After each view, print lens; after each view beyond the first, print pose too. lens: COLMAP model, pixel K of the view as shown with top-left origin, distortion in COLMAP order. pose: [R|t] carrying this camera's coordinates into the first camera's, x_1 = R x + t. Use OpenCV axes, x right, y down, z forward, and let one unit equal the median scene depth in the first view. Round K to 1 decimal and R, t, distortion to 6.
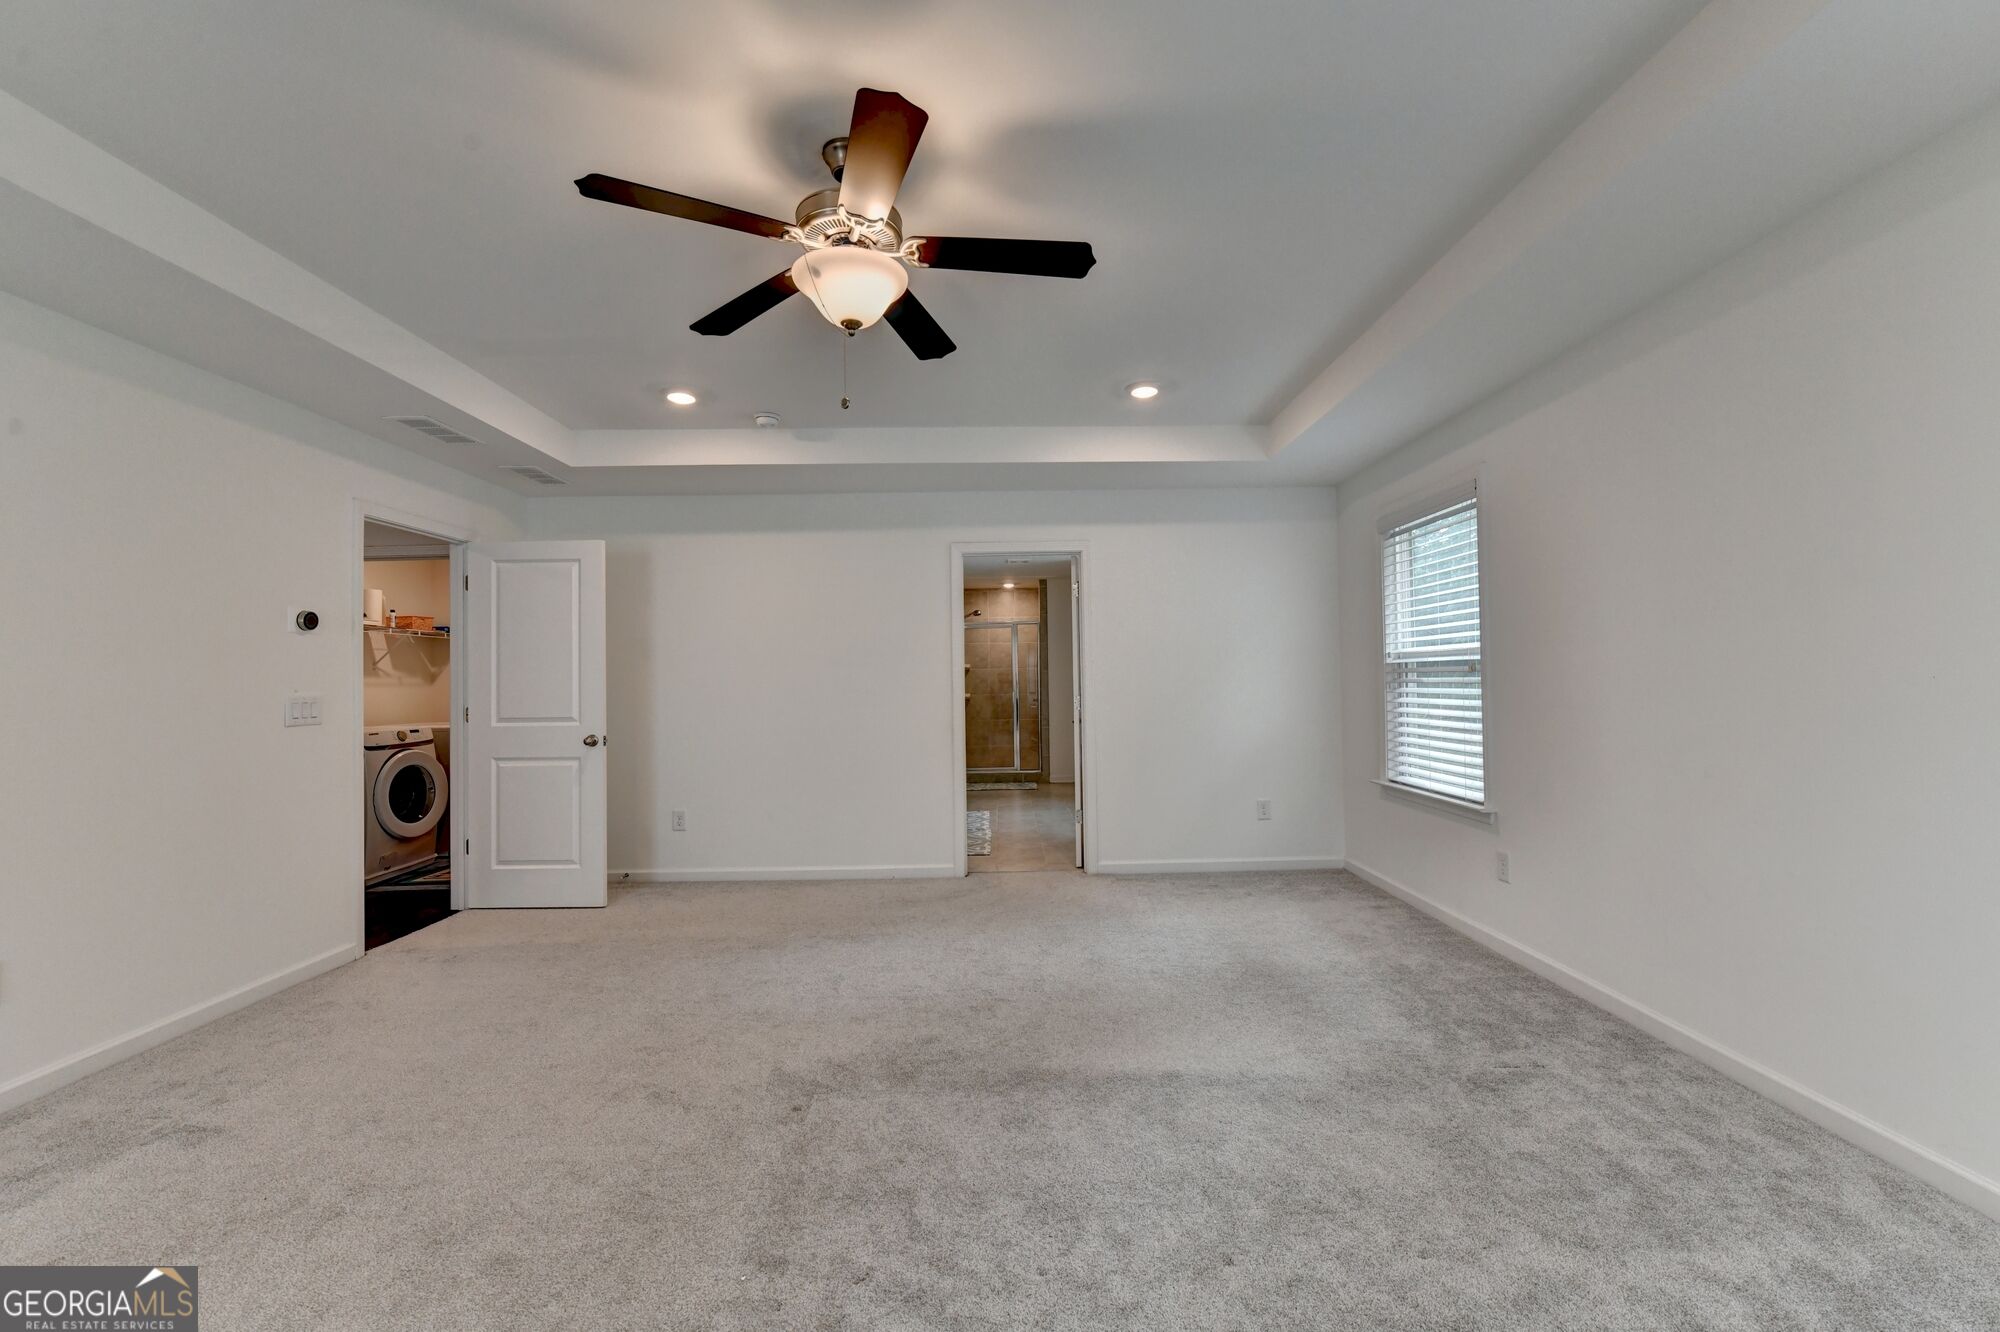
lens RADIAL K [[807.5, 0, 1000.0], [0, 807.5, 666.0], [0, 0, 1]] dist [-0.004176, -0.000343]
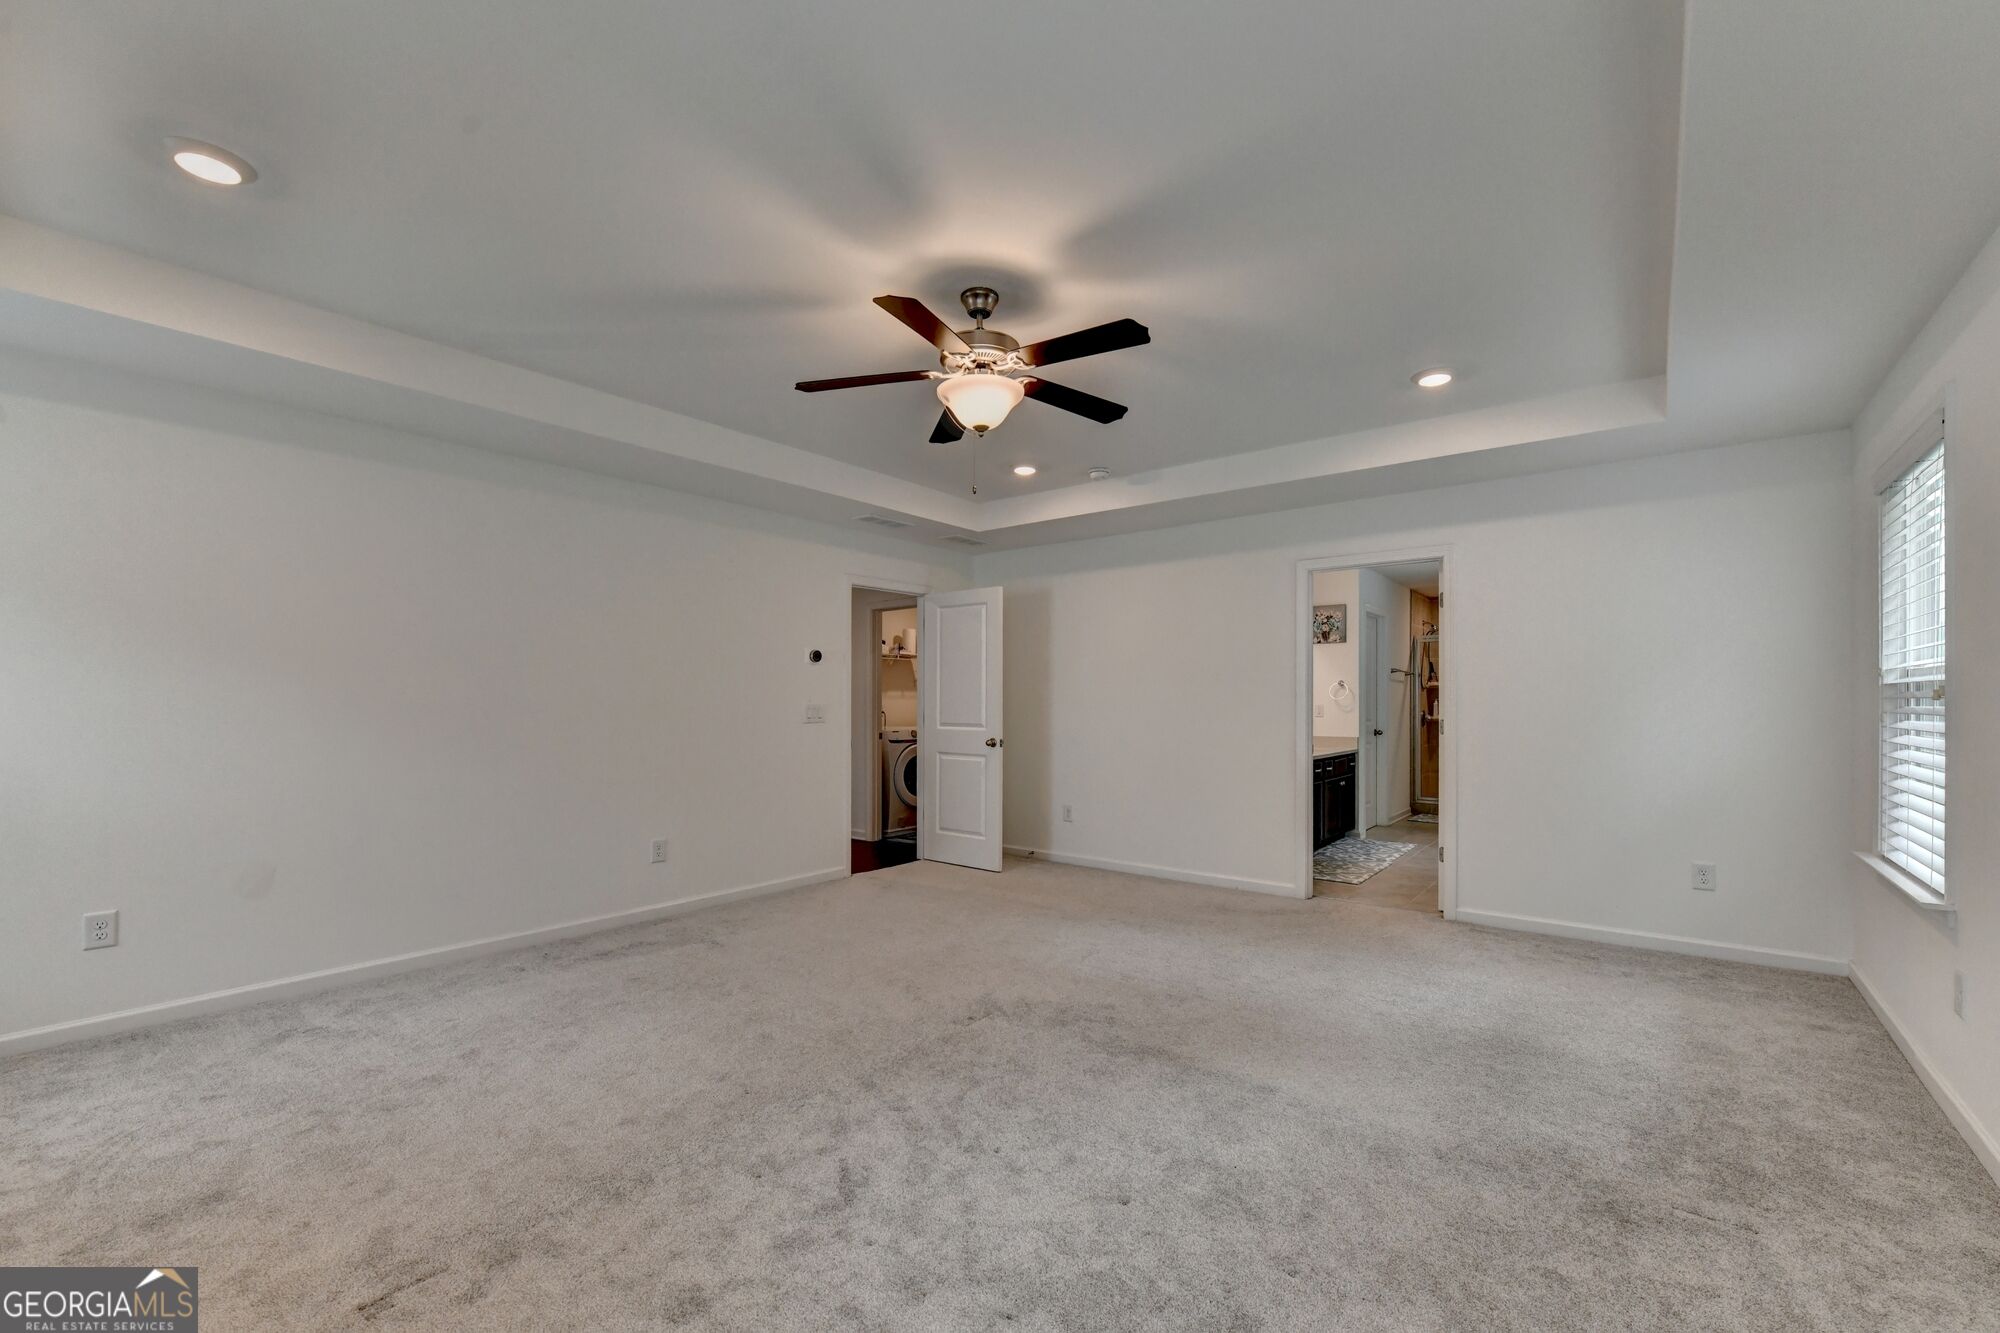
lens RADIAL K [[825.2, 0, 1002.8], [0, 825.2, 696.1], [0, 0, 1]] dist [-0.003388, -0.000566]
pose [[0.773969, 0.011584, -0.633118, 0.375739], [0.000708, 0.999816, 0.019159, -0.007714], [0.633223, -0.015276, 0.773818, -0.012073]]
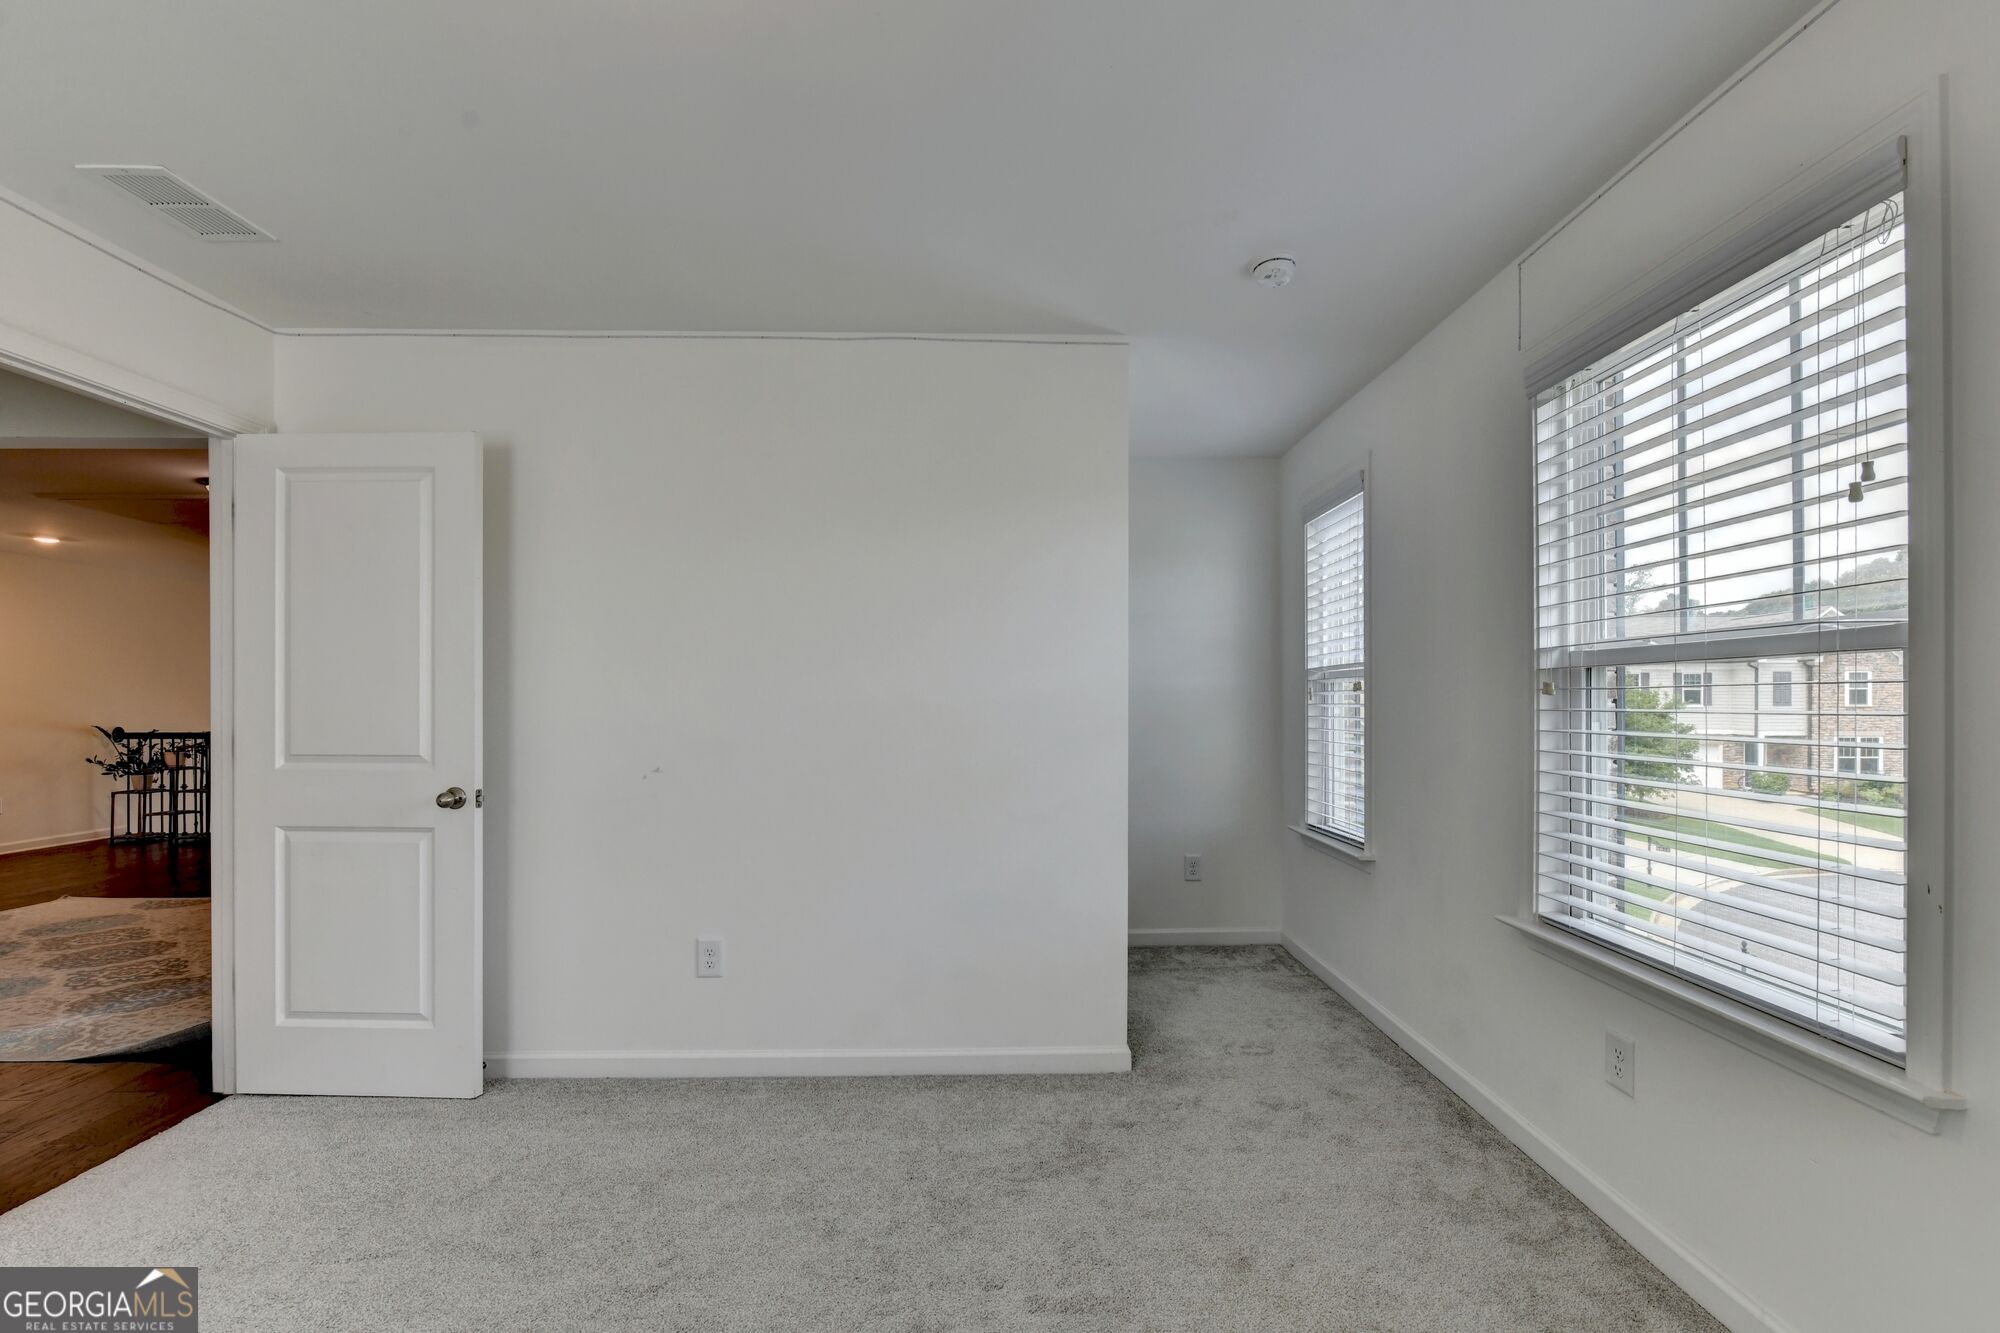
lens RADIAL K [[881.1, 0, 1007.7], [0, 881.1, 678.2], [0, 0, 1]] dist [-0.002869, -0.000557]
pose [[0.999706, 0.010458, -0.021869, -0.129349], [-0.010054, 0.999779, 0.018485, -0.003787], [0.022058, -0.018260, 0.999590, 0.451999]]
